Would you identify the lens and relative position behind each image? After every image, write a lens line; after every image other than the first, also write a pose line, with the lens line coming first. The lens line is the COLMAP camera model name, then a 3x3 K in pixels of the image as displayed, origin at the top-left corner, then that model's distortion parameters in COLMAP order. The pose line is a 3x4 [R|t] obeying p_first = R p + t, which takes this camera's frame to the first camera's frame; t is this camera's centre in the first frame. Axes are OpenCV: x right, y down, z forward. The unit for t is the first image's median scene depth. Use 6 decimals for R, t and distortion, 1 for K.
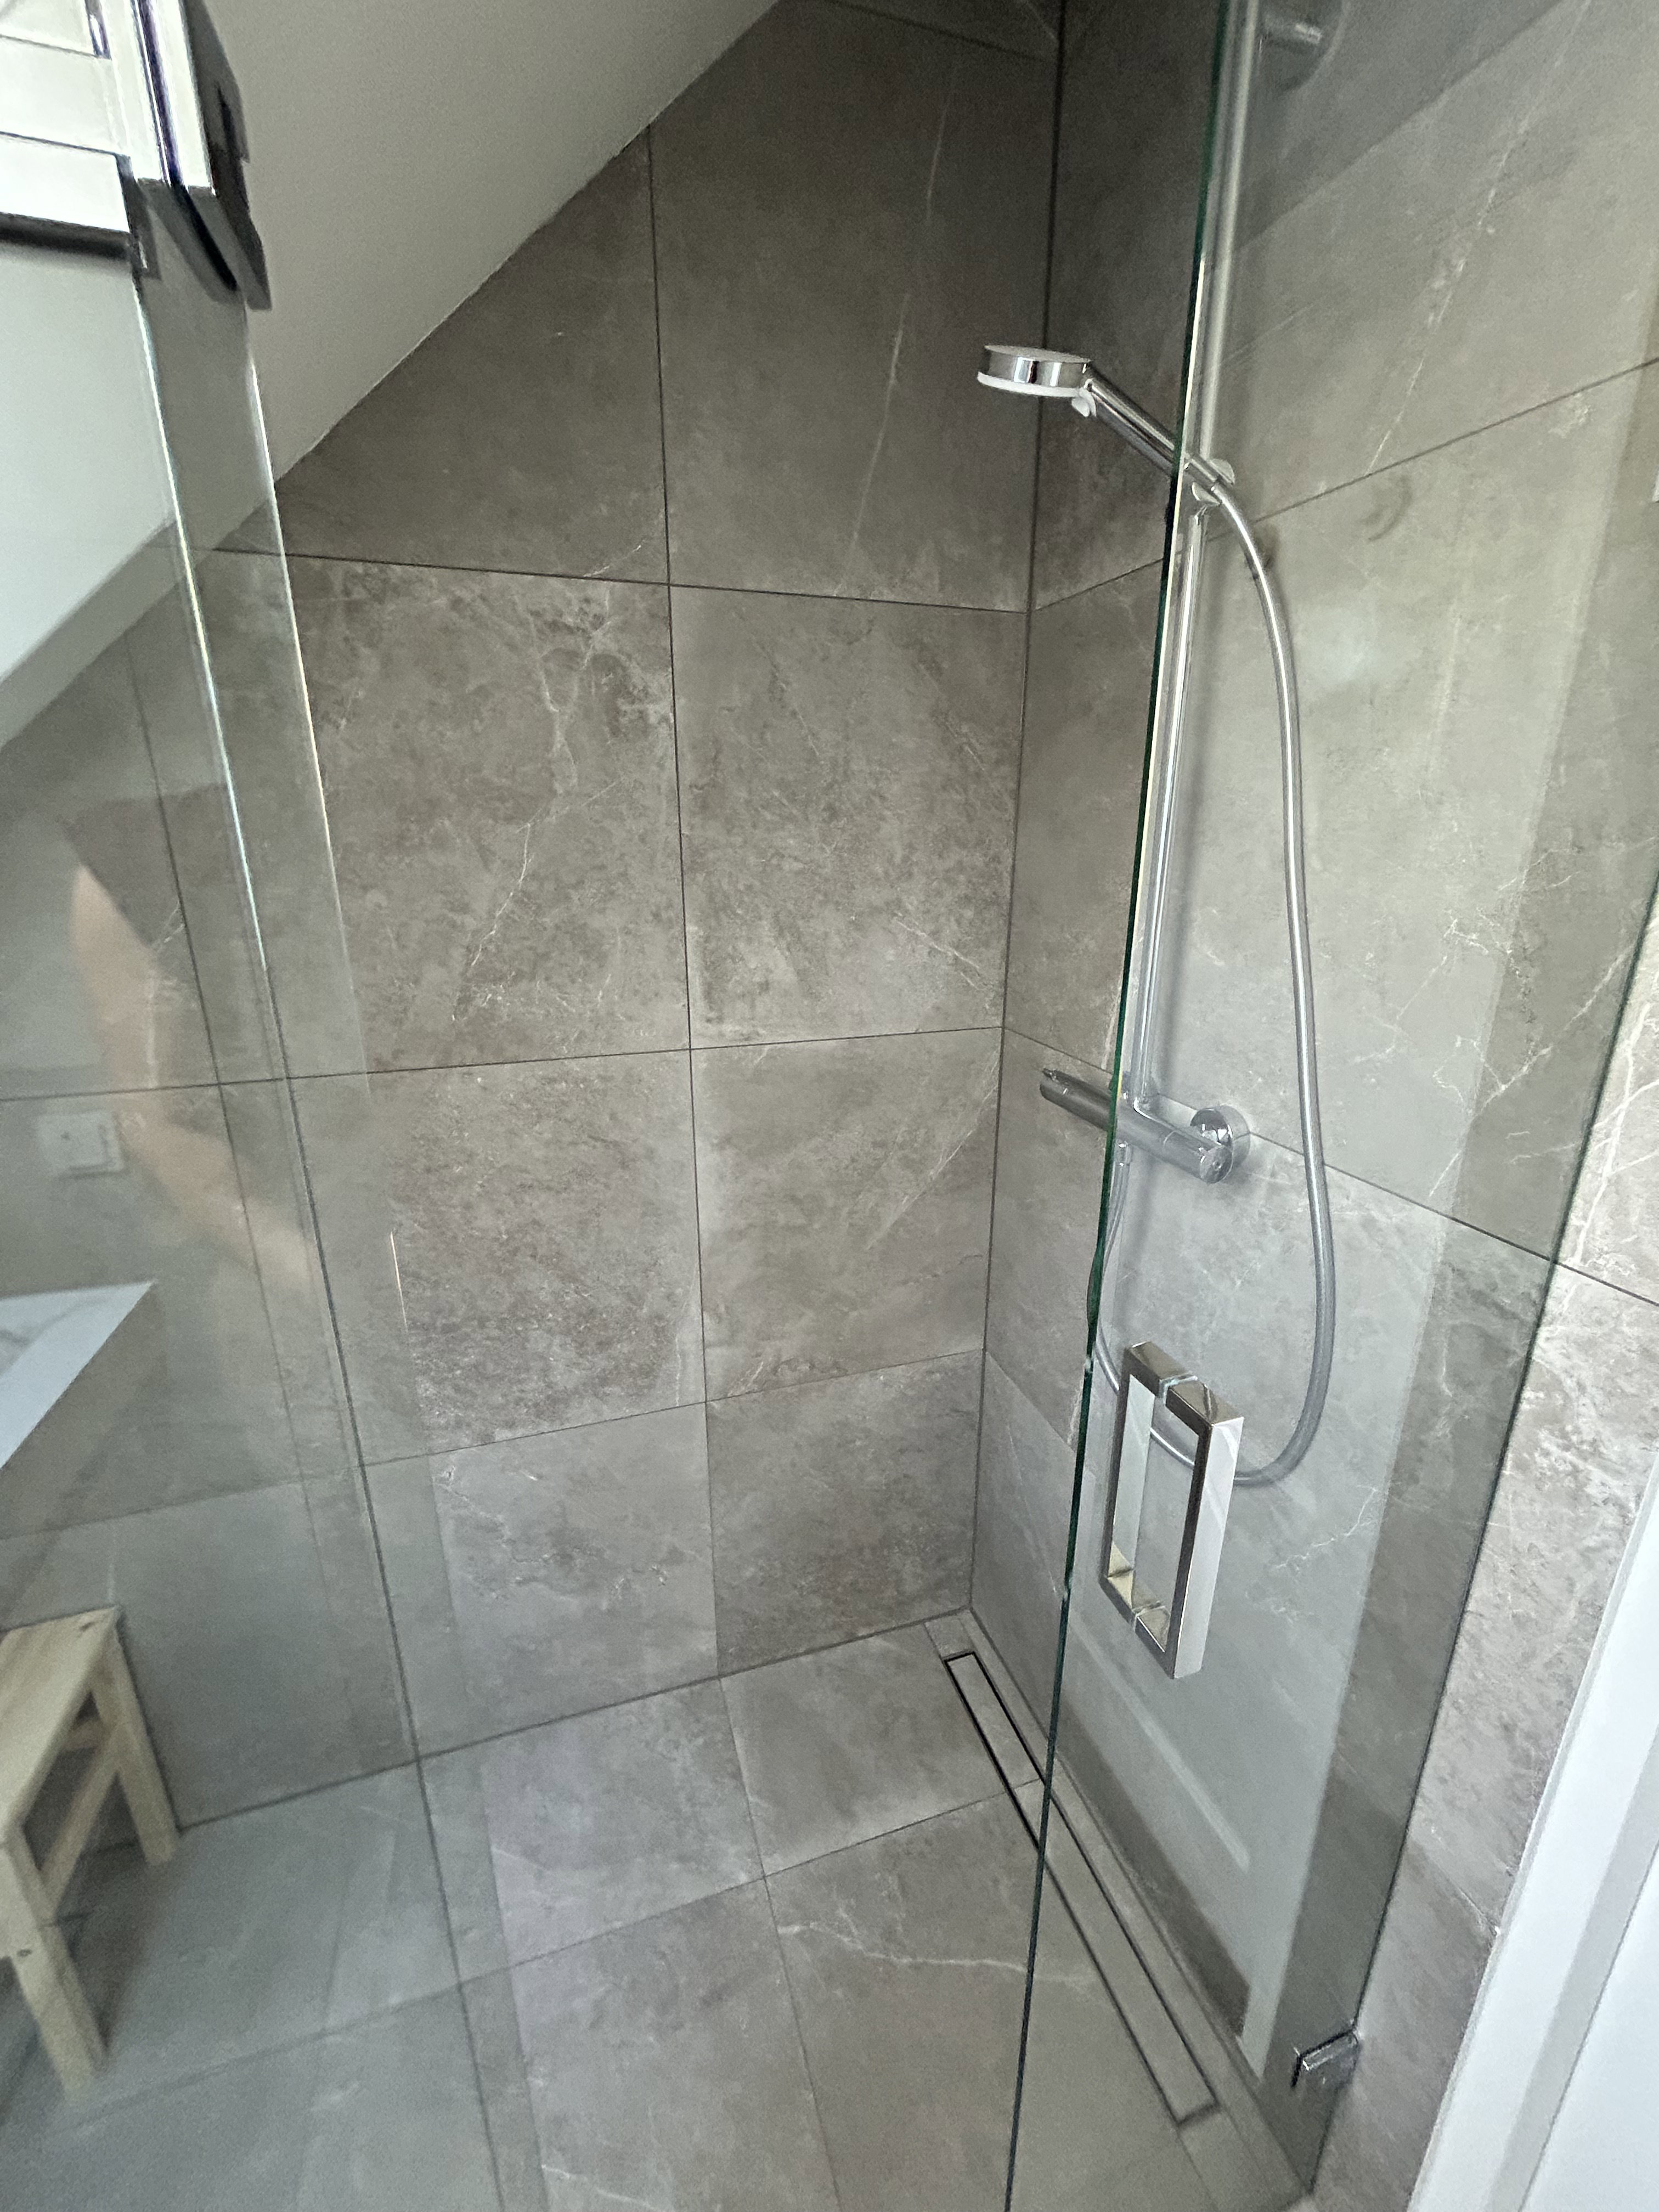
lens RADIAL K [[891.8, 0, 834.1], [0, 891.8, 1103.0], [0, 0, 1]] dist [0.004156, 0.000635]
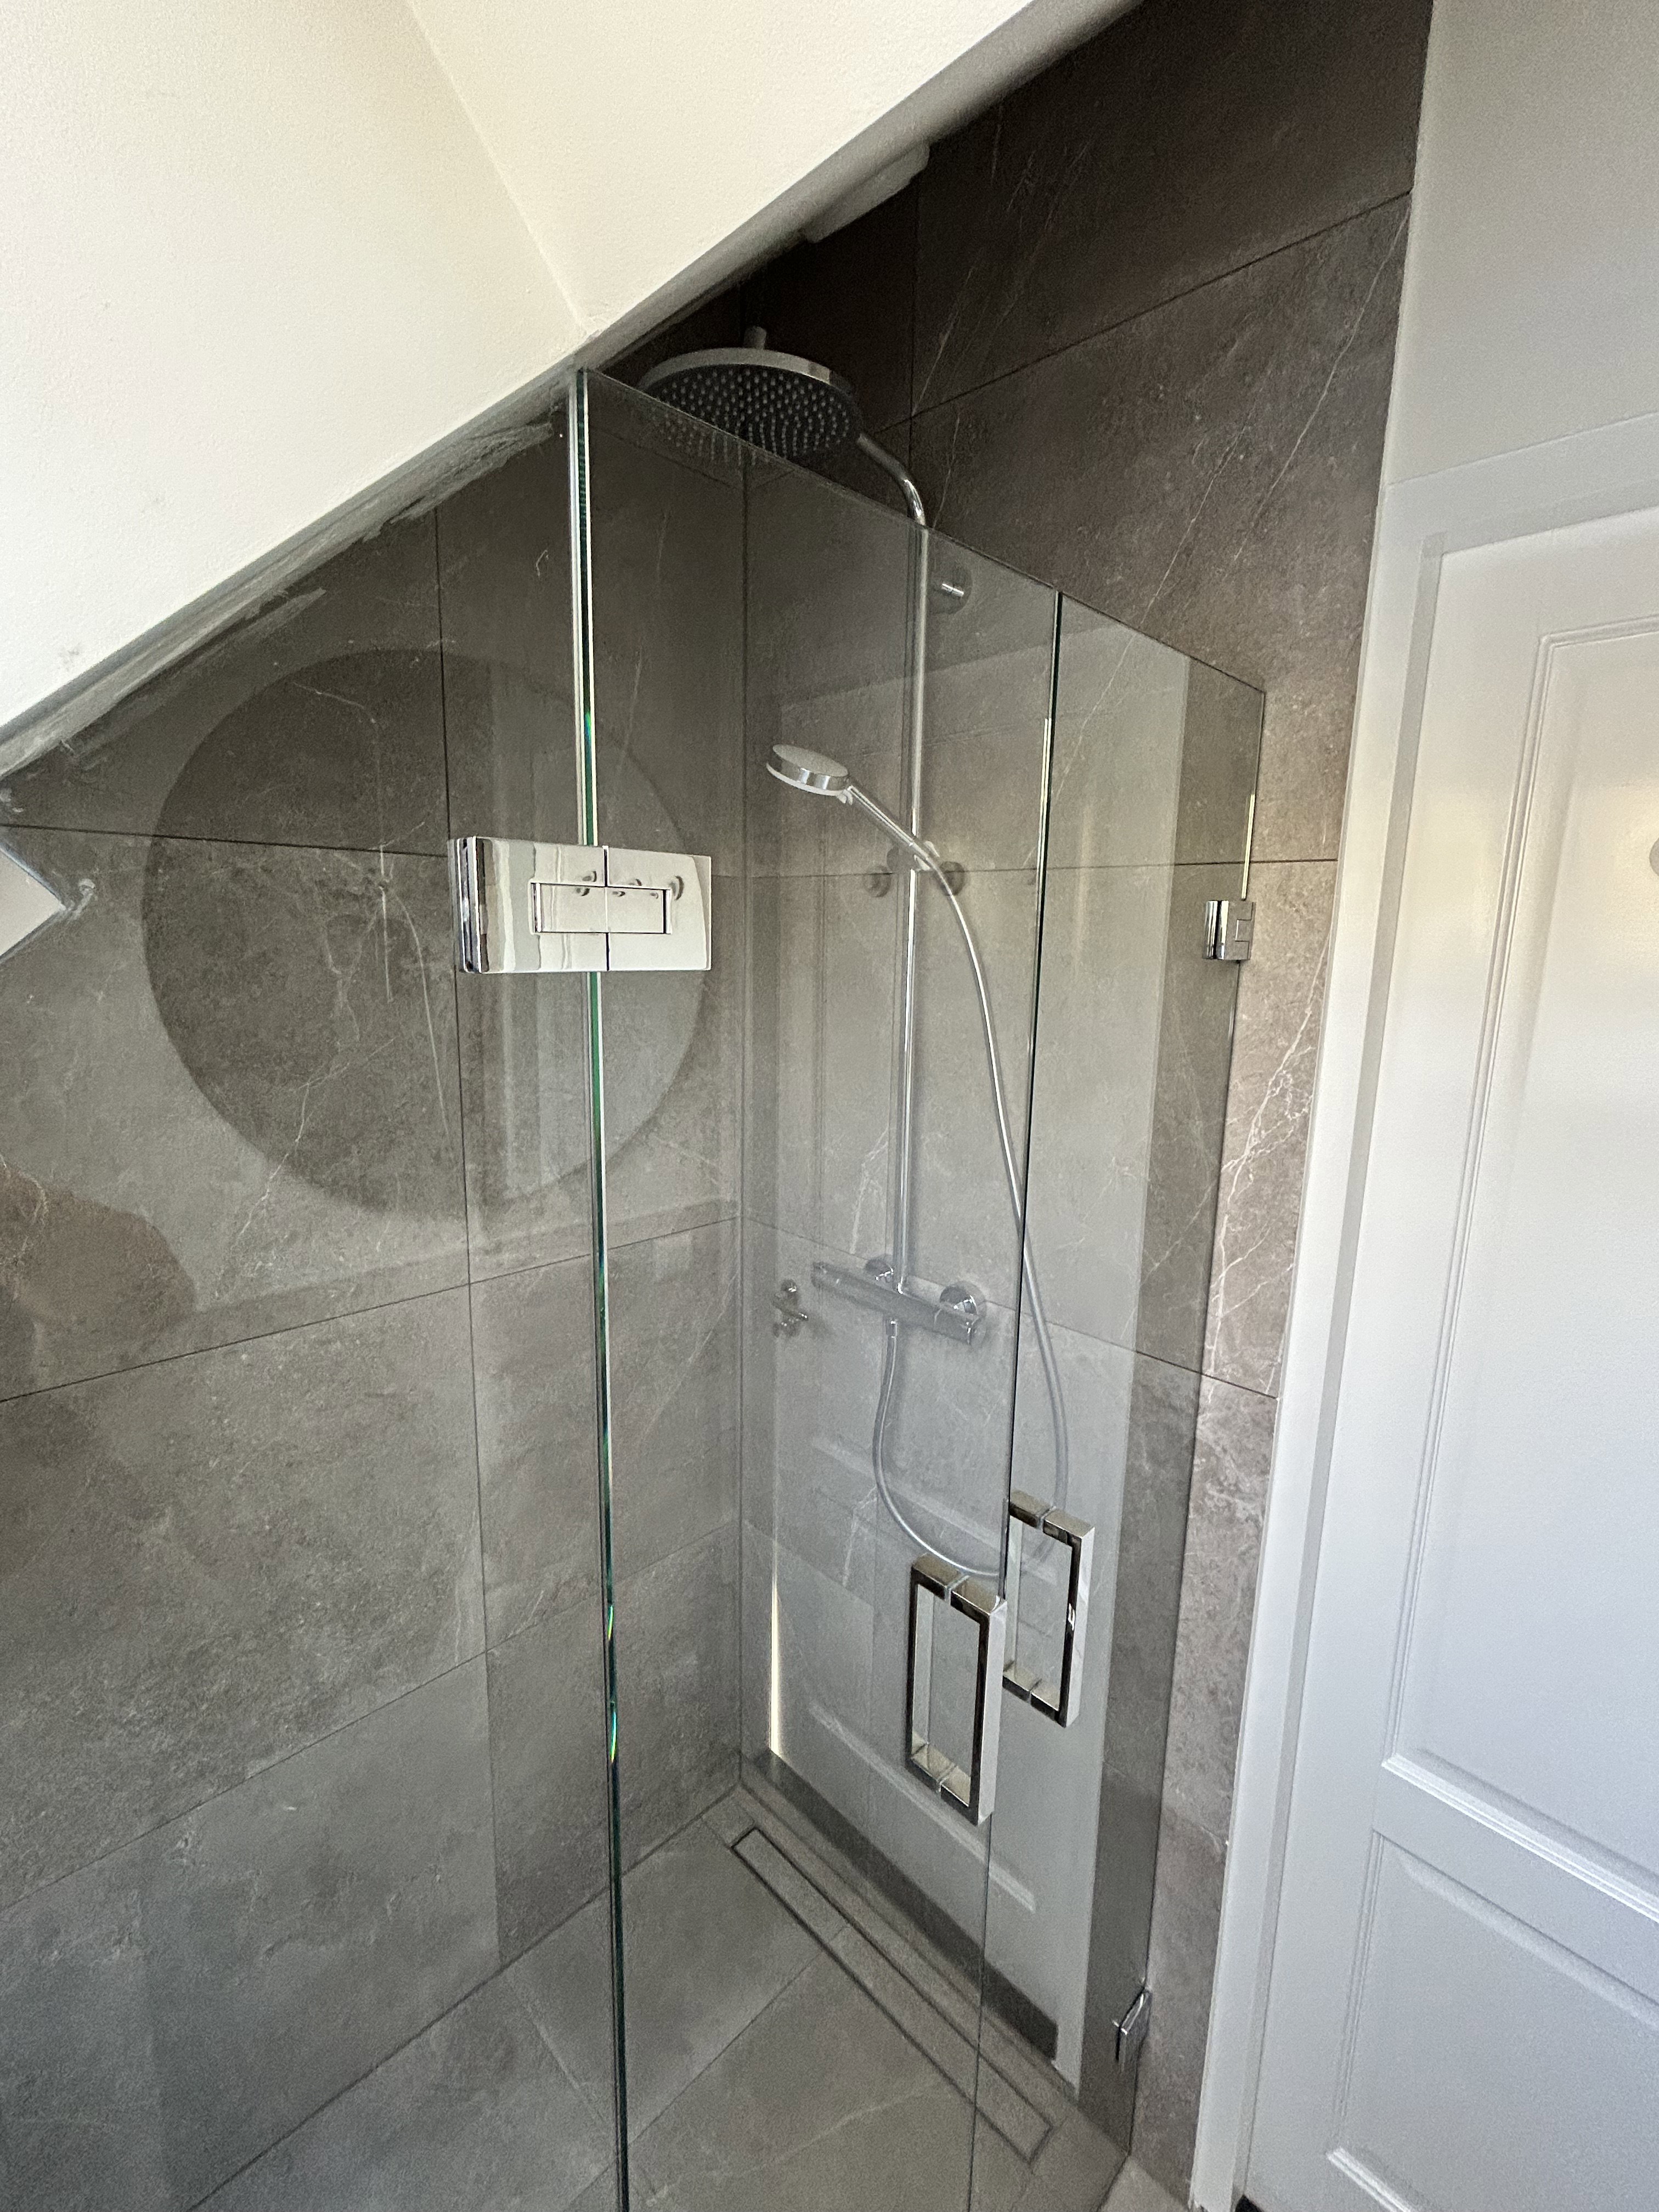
lens RADIAL K [[977.8, 0, 827.6], [0, 977.8, 1116.0], [0, 0, 1]] dist [0.015364, 0.000700]
pose [[0.889832, -0.068348, 0.451141, -0.336129], [0.115639, 0.990219, -0.078068, -0.134237], [-0.441392, 0.121637, 0.889032, -0.196591]]
